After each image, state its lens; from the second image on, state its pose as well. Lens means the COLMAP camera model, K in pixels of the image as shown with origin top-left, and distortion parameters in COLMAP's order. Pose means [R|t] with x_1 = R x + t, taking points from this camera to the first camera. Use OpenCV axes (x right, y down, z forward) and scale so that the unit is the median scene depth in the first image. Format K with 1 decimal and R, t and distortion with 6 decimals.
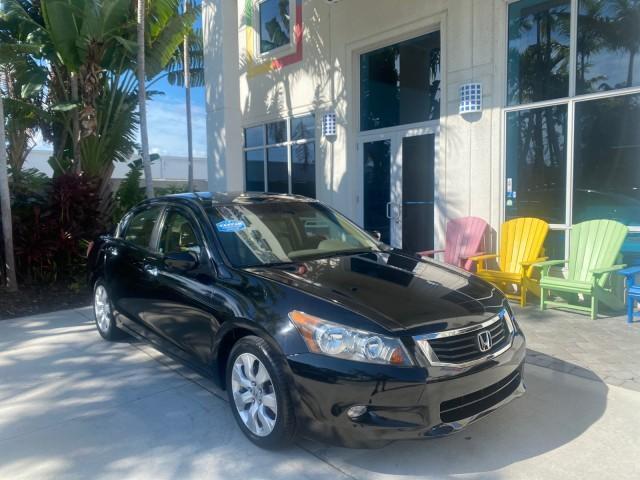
lens RADIAL K [[486.2, 0, 321.8], [0, 486.2, 237.7], [0, 0, 1]] dist [0.037416, -0.053529]
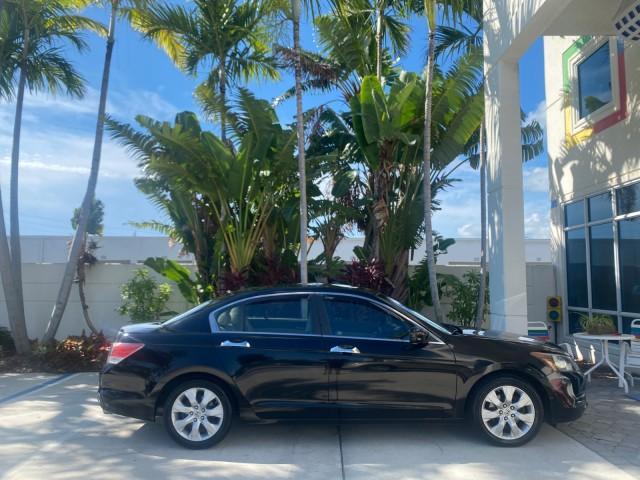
lens RADIAL K [[486.2, 0, 321.8], [0, 486.2, 237.7], [0, 0, 1]] dist [0.037416, -0.053529]
pose [[0.752314, -0.040711, -0.657545, 0.110533], [-0.068173, 0.987920, -0.139165, -0.021145], [0.655268, 0.149523, 0.740451, 0.107117]]
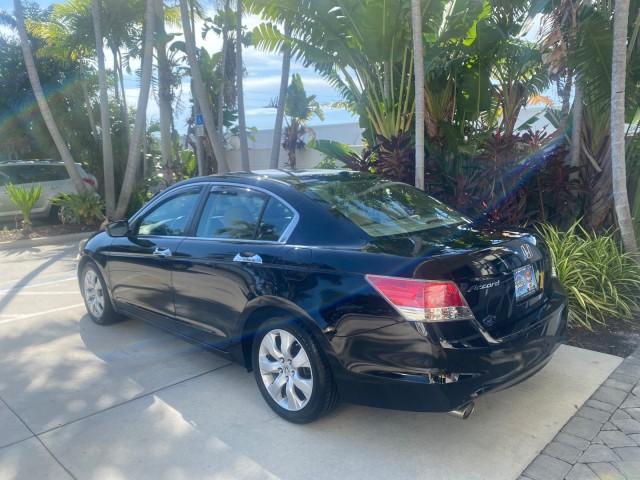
lens RADIAL K [[486.2, 0, 321.8], [0, 486.2, 237.7], [0, 0, 1]] dist [0.037416, -0.053529]
pose [[0.104915, 0.164648, -0.980757, 0.173058], [-0.072849, 0.984822, 0.157538, -0.057753], [0.991809, 0.054919, 0.115317, 0.530820]]
